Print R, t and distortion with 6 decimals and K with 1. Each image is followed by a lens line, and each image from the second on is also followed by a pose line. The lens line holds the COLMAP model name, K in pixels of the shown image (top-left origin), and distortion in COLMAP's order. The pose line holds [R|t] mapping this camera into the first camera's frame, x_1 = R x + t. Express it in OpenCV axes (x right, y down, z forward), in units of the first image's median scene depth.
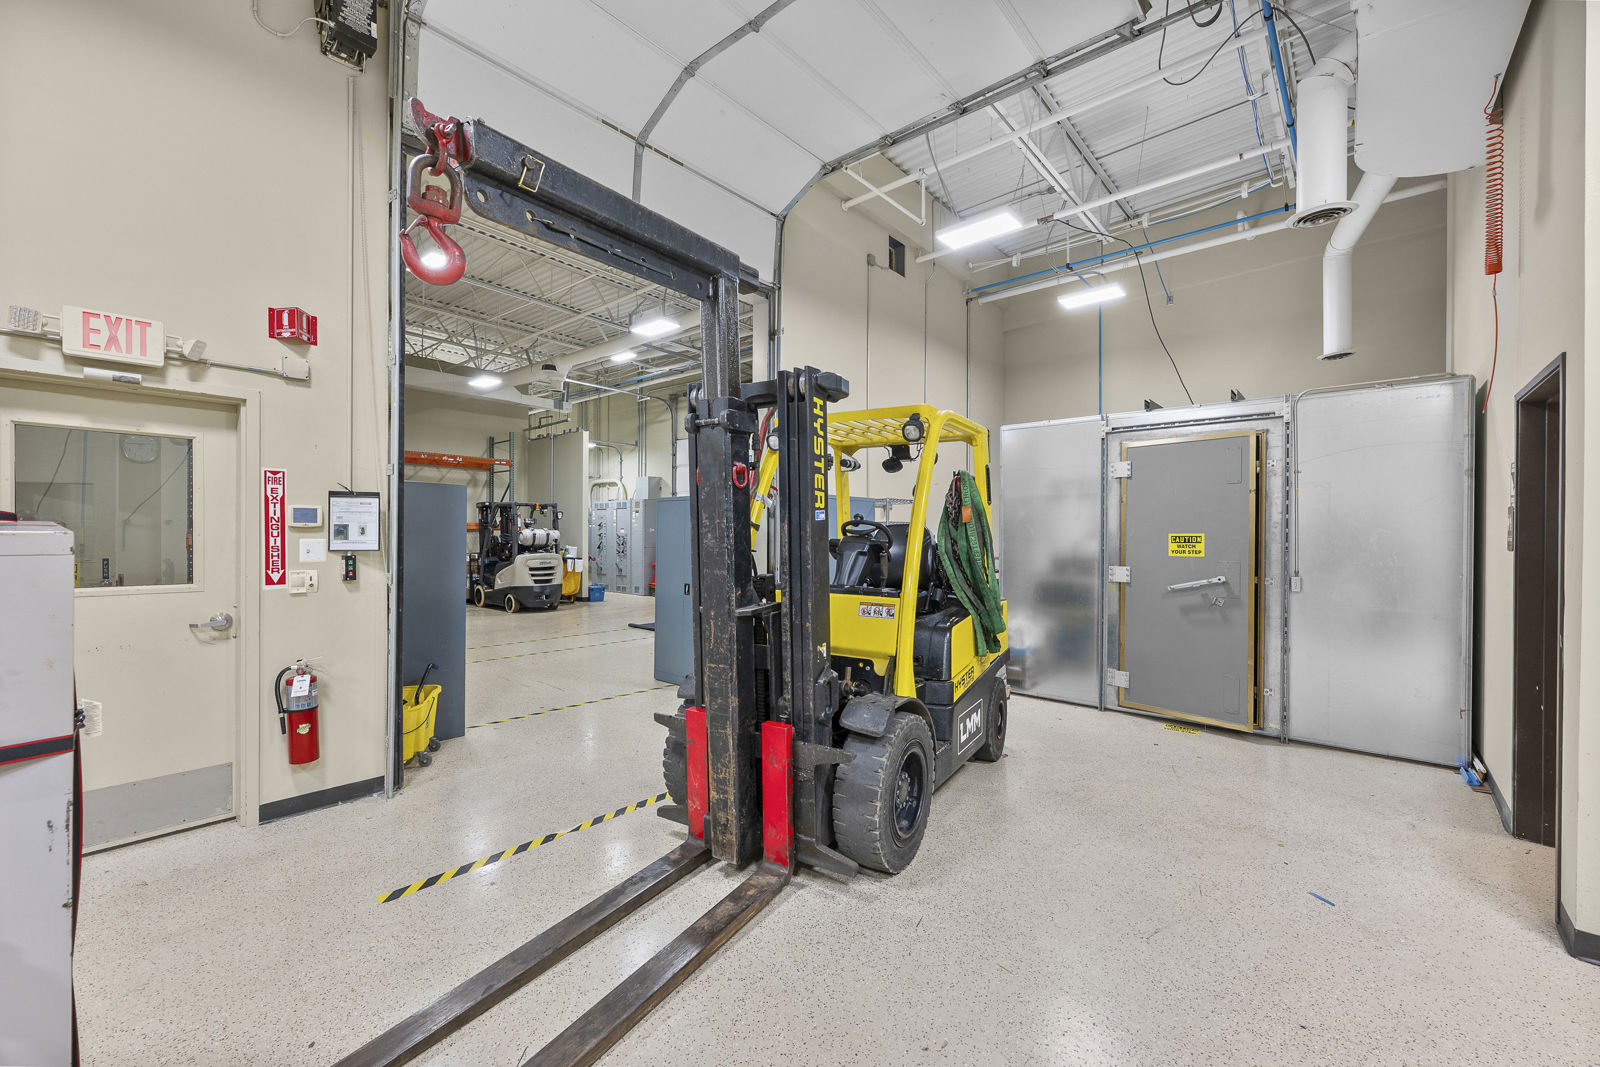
lens RADIAL K [[651.4, 0, 800.0], [0, 651.4, 533.5], [0, 0, 1]] dist [-0.000161, -0.000008]
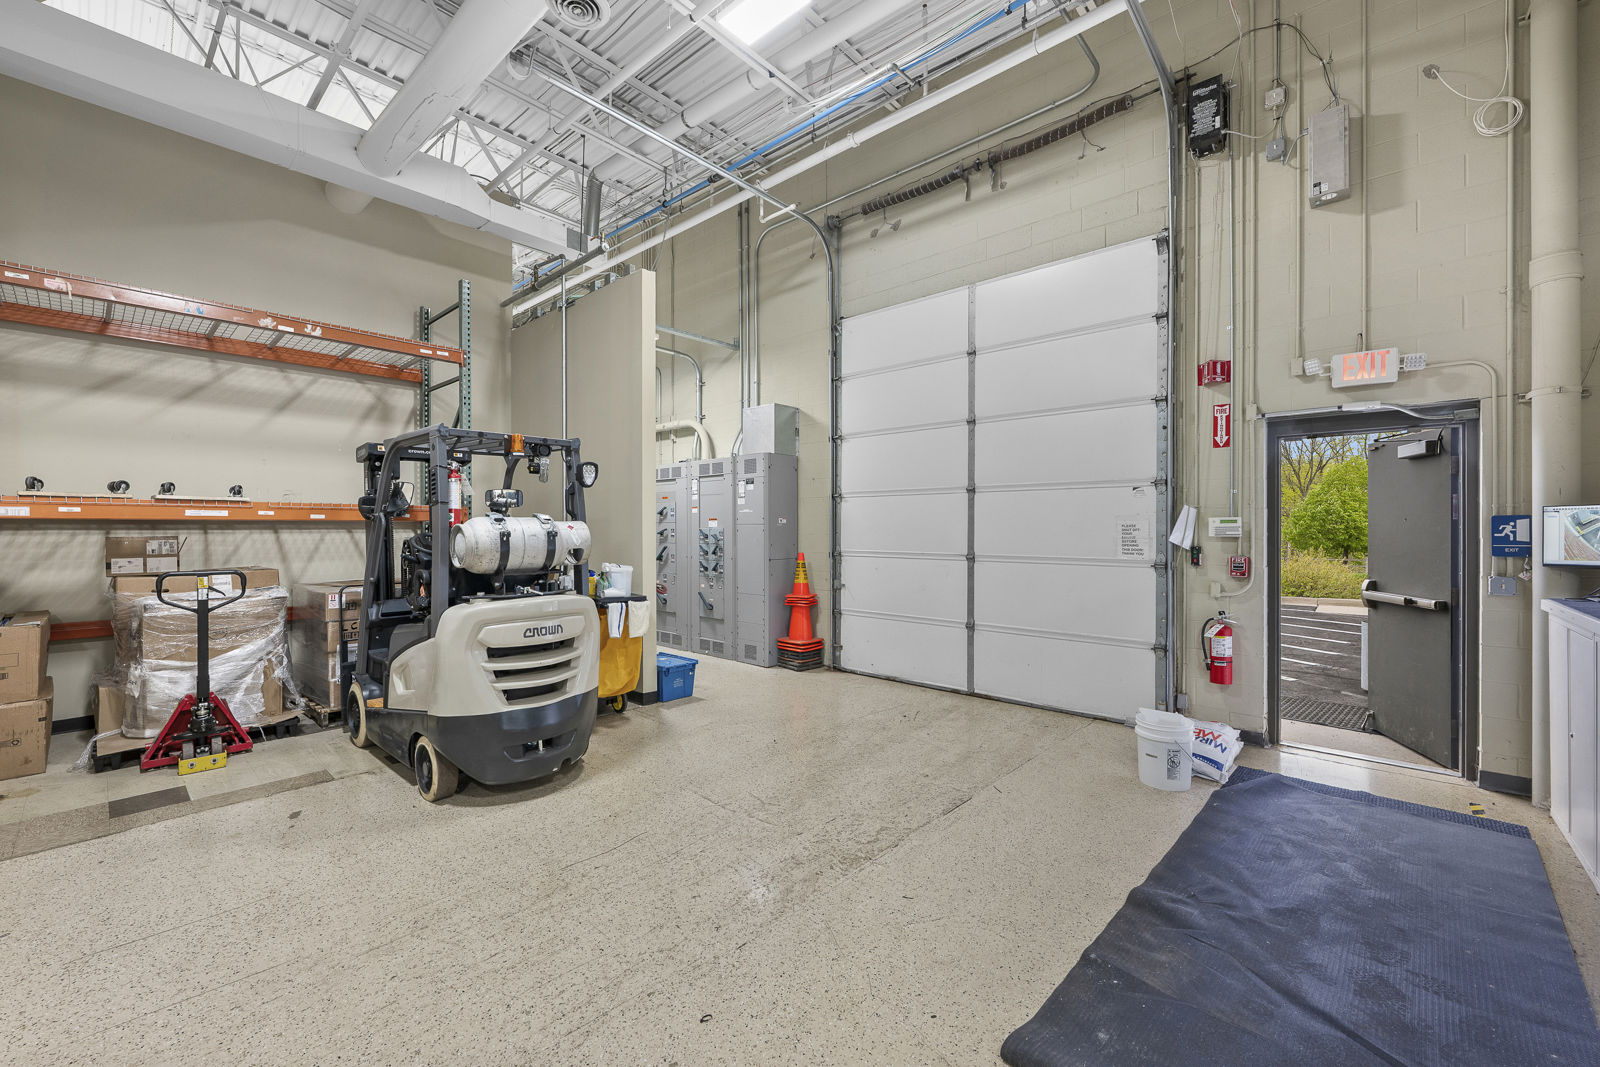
lens RADIAL K [[645.3, 0, 800.0], [0, 645.3, 533.5], [0, 0, 1]] dist [0.000537, 0.000028]
pose [[0.999893, -0.005234, -0.013628, -0.247332], [0.005356, 0.999946, 0.008945, -0.001158], [0.013580, -0.009017, 0.999867, 0.649156]]
